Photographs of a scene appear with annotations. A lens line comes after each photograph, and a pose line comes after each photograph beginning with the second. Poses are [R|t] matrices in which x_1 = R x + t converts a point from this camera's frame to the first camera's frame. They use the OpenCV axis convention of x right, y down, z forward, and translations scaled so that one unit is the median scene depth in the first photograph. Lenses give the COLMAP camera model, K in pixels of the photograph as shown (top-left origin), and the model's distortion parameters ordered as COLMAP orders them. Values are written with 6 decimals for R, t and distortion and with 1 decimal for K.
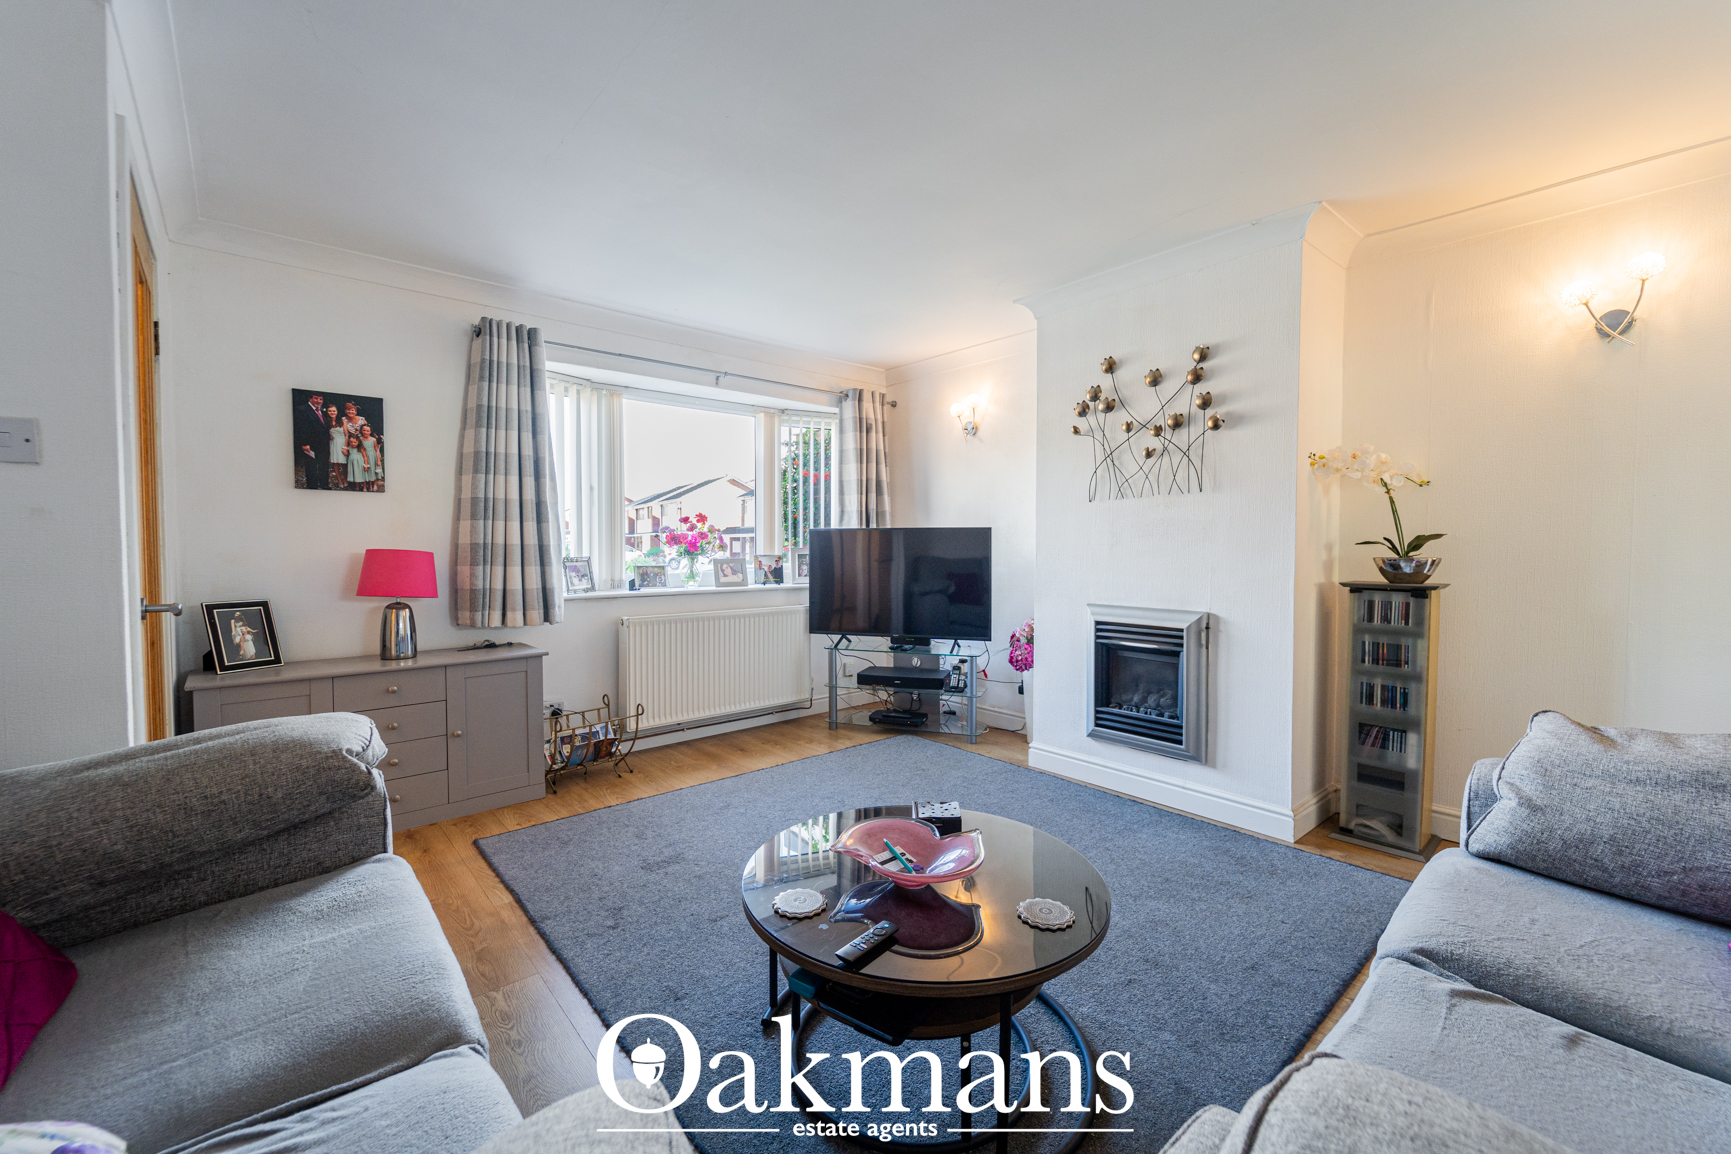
lens RADIAL K [[713.9, 0, 862.0], [0, 713.9, 569.4], [0, 0, 1]] dist [-0.003006, -0.001192]
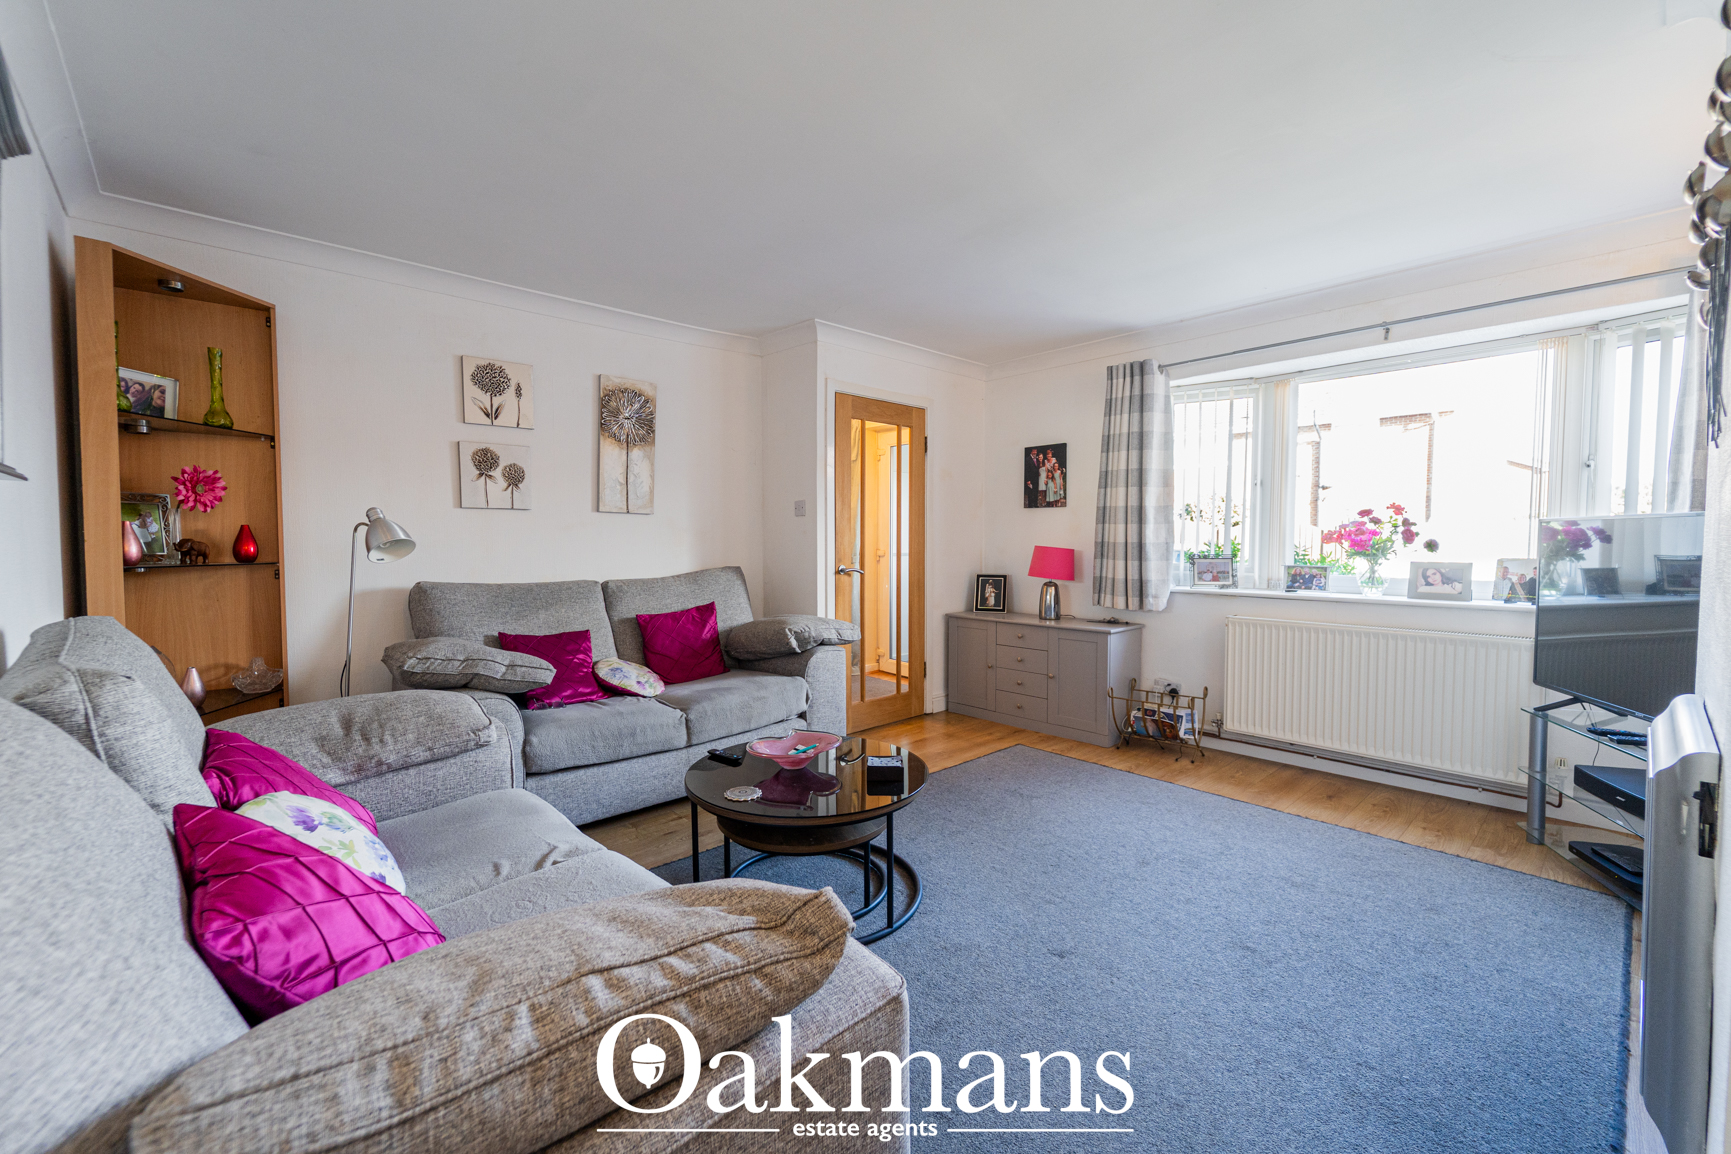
lens RADIAL K [[710.3, 0, 862.5], [0, 710.3, 570.5], [0, 0, 1]] dist [-0.001493, -0.000215]
pose [[0.002735, 0.040775, -0.999165, 0.737407], [-0.034515, 0.998577, 0.040657, -0.020736], [0.999400, 0.034375, 0.004138, 0.540580]]
